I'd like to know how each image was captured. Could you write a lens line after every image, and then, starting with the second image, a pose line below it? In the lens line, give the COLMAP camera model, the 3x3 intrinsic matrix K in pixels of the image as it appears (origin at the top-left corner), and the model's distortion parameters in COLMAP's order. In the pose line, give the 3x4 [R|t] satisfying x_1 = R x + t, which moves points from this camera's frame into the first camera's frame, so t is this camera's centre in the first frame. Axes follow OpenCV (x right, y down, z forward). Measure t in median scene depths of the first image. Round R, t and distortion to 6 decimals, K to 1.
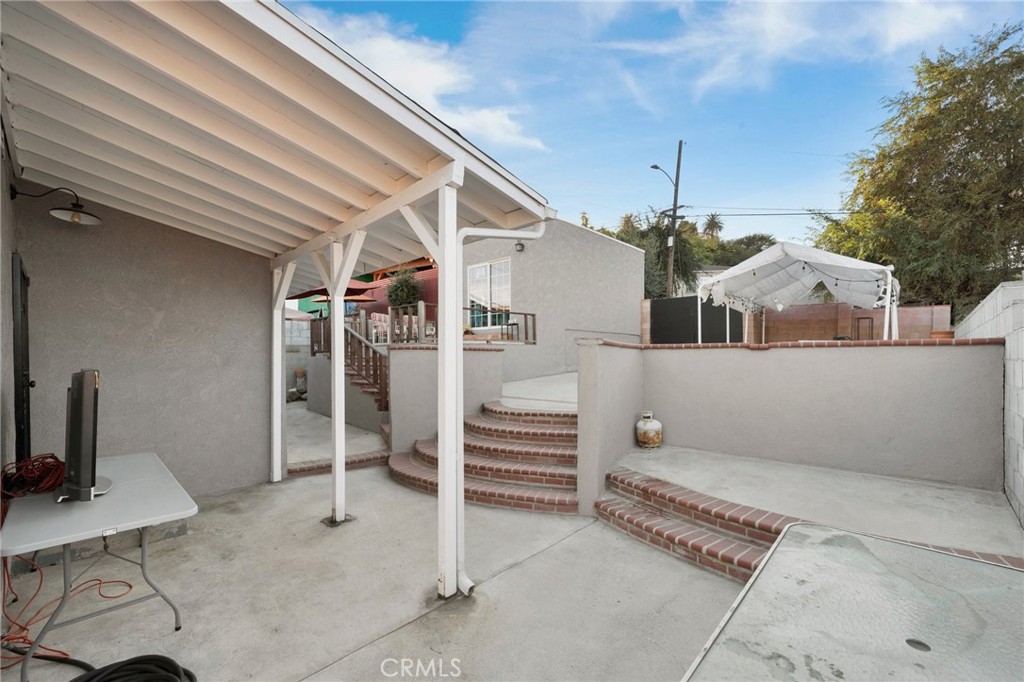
lens RADIAL K [[435.0, 0, 510.6], [0, 435.0, 354.5], [0, 0, 1]] dist [0.001043, 0.000591]
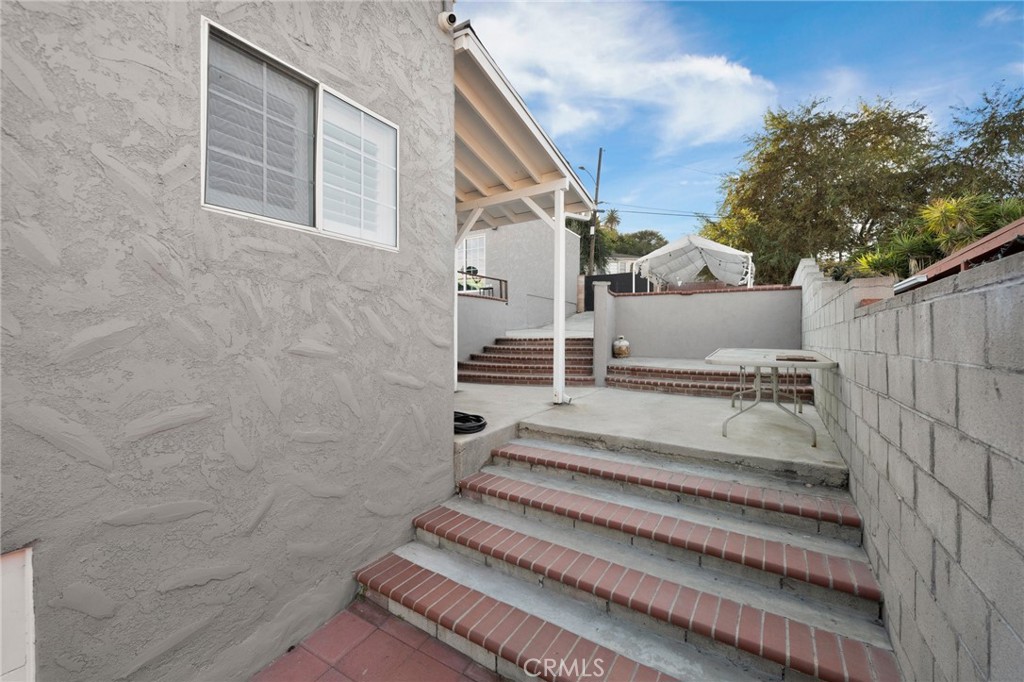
lens RADIAL K [[436.0, 0, 511.9], [0, 436.0, 337.0], [0, 0, 1]] dist [-0.000184, -0.000111]
pose [[0.974077, 0.008934, 0.226040, -0.179773], [-0.008321, 0.999959, -0.003664, 0.062363], [-0.226063, 0.001688, 0.974111, -0.189444]]
